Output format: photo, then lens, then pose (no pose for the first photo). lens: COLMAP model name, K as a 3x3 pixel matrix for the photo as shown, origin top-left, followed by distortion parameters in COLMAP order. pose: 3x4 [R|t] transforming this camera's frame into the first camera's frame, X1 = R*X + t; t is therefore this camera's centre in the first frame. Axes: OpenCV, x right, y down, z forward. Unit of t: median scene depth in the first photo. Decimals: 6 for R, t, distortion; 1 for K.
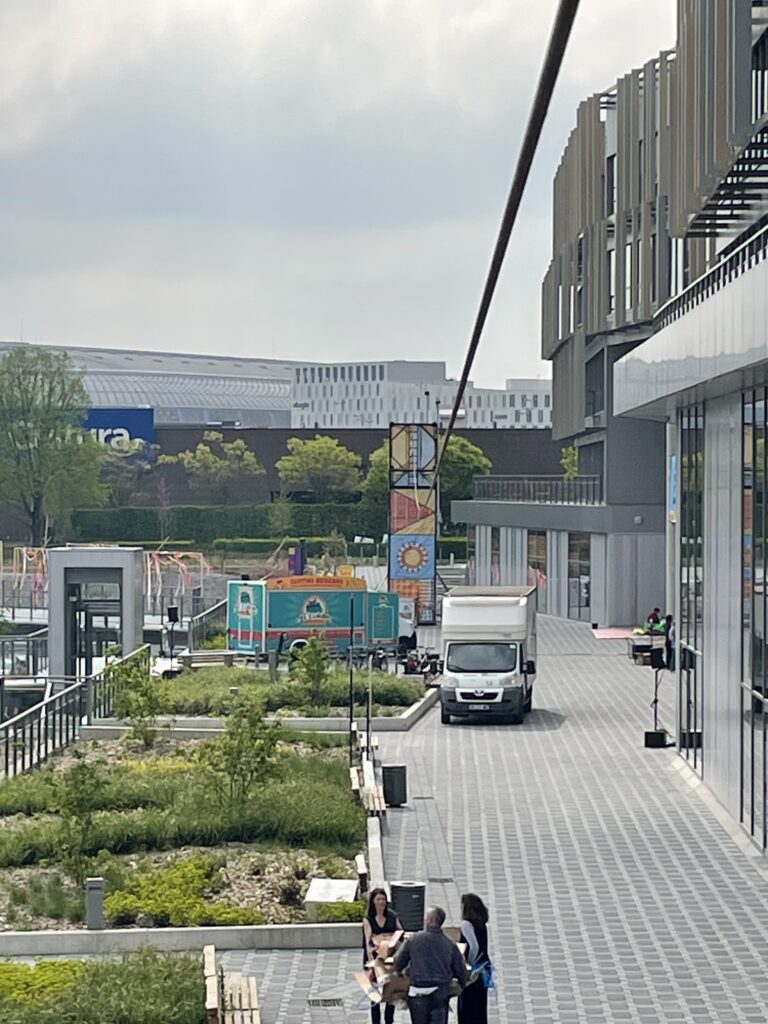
lens RADIAL K [[3117.7, 0, 384.0], [0, 3117.7, 512.0], [0, 0, 1]] dist [0.132563, 1.465640]
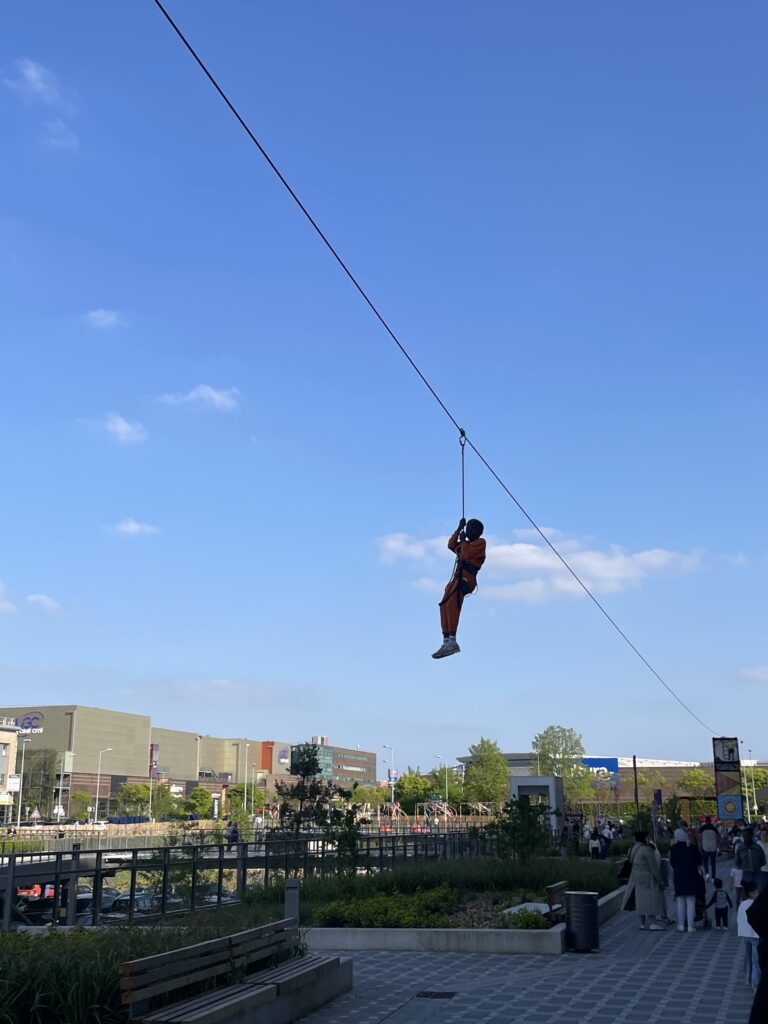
lens RADIAL K [[1184.4, 0, 384.0], [0, 1184.4, 512.0], [0, 0, 1]] dist [0.096878, -0.052765]
pose [[0.958184, -0.072849, -0.276725, 0.022931], [-0.002624, 0.964774, -0.263068, 0.034357], [0.286142, 0.252793, 0.924239, 0.191545]]
